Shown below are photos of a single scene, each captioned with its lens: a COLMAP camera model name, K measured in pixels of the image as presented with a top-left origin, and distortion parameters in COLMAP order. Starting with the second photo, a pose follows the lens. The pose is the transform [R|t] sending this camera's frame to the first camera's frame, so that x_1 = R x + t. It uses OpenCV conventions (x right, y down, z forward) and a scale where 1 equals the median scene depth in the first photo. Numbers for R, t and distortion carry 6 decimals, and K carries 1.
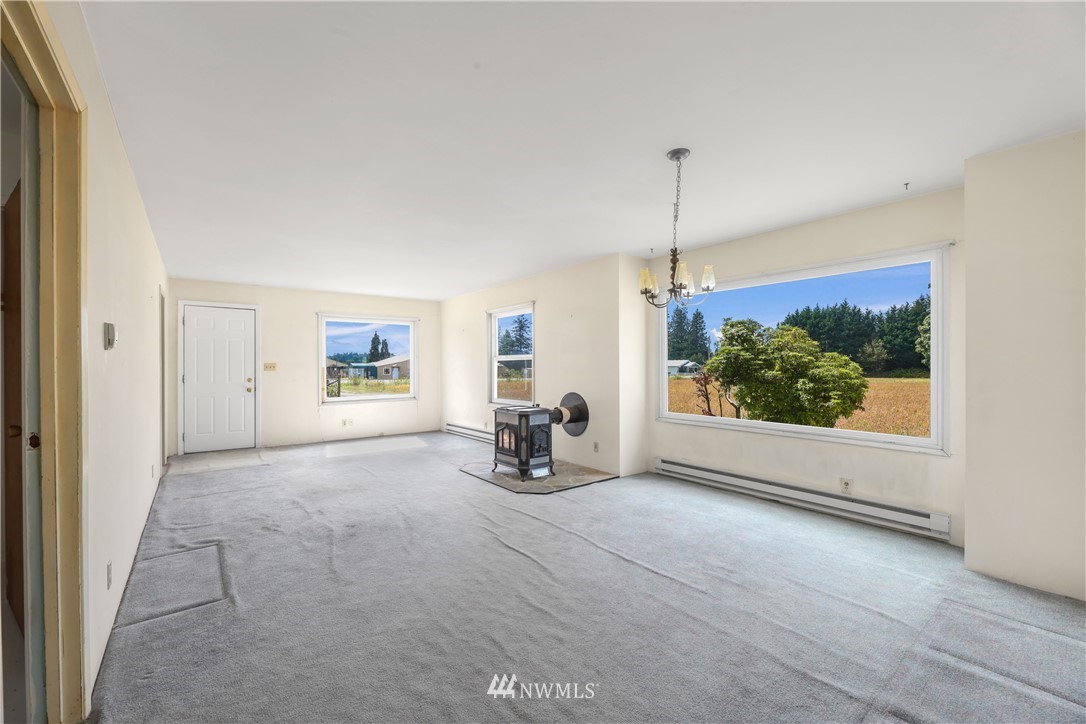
lens RADIAL K [[444.0, 0, 537.9], [0, 444.0, 362.8], [0, 0, 1]] dist [-0.007984, -0.000744]
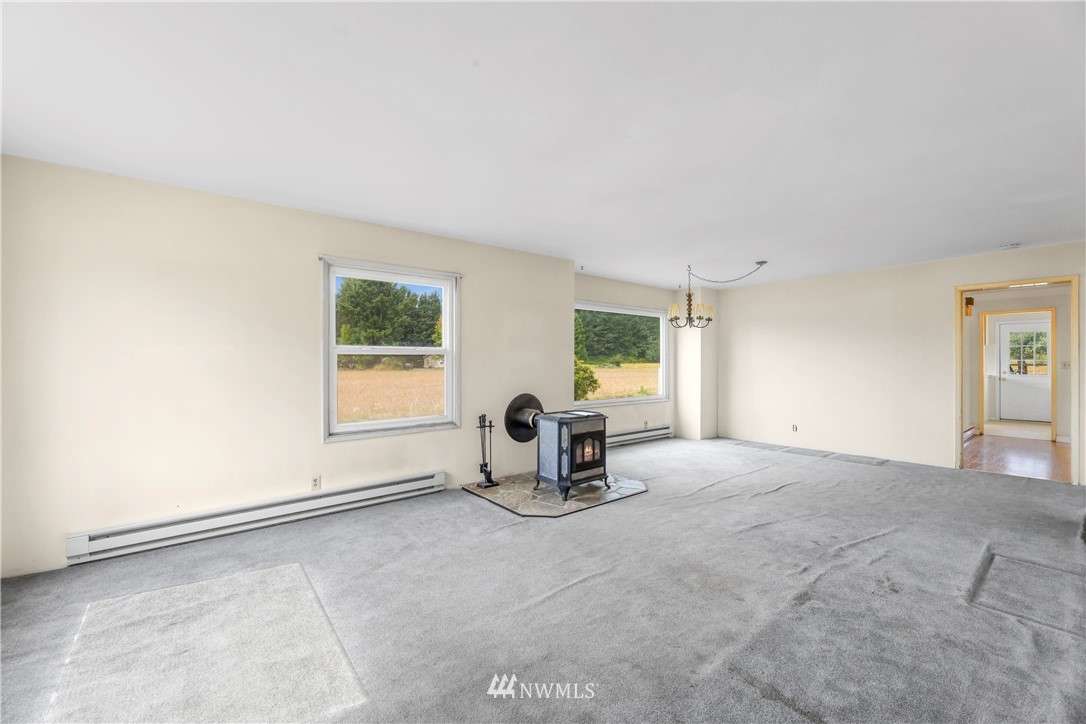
lens RADIAL K [[444.0, 0, 542.1], [0, 444.0, 359.9], [0, 0, 1]] dist [-0.007984, -0.000744]
pose [[-0.018535, -0.006348, 0.999808, -0.912722], [-0.007099, 0.999955, 0.006217, -0.008798], [-0.999803, -0.006983, -0.018579, 1.093893]]
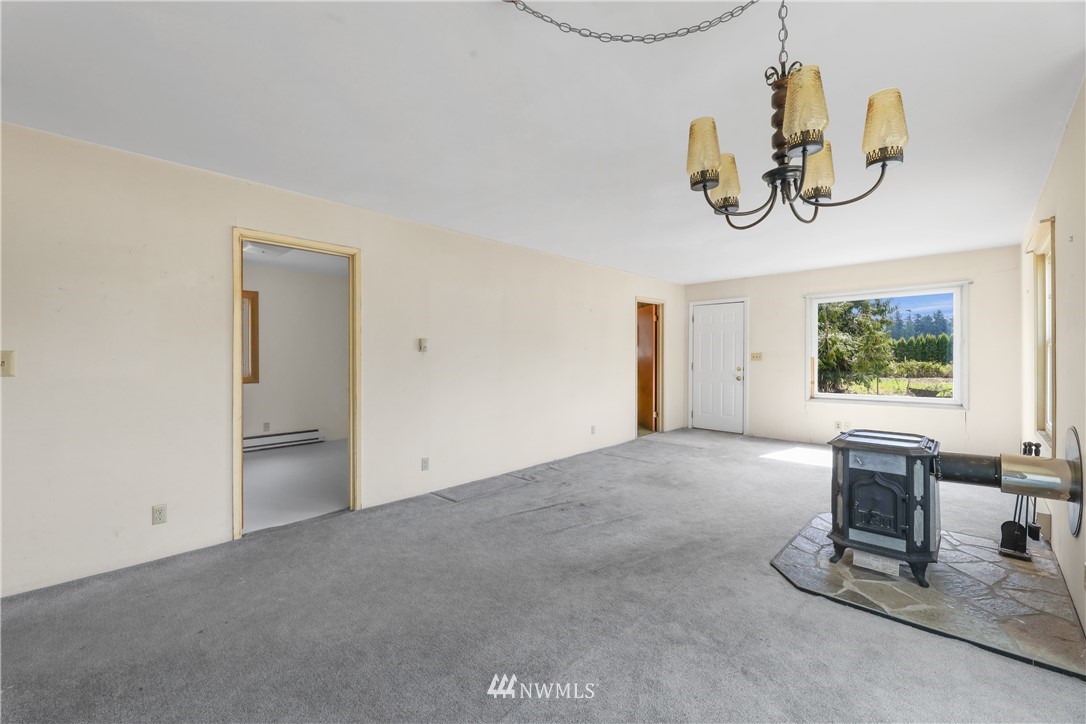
lens RADIAL K [[444.0, 0, 535.3], [0, 444.0, 368.1], [0, 0, 1]] dist [-0.007984, -0.000744]
pose [[0.132948, 0.029888, -0.990672, 0.483672], [0.011891, 0.999425, 0.031748, -0.004826], [0.991052, -0.016001, 0.132516, 0.559005]]
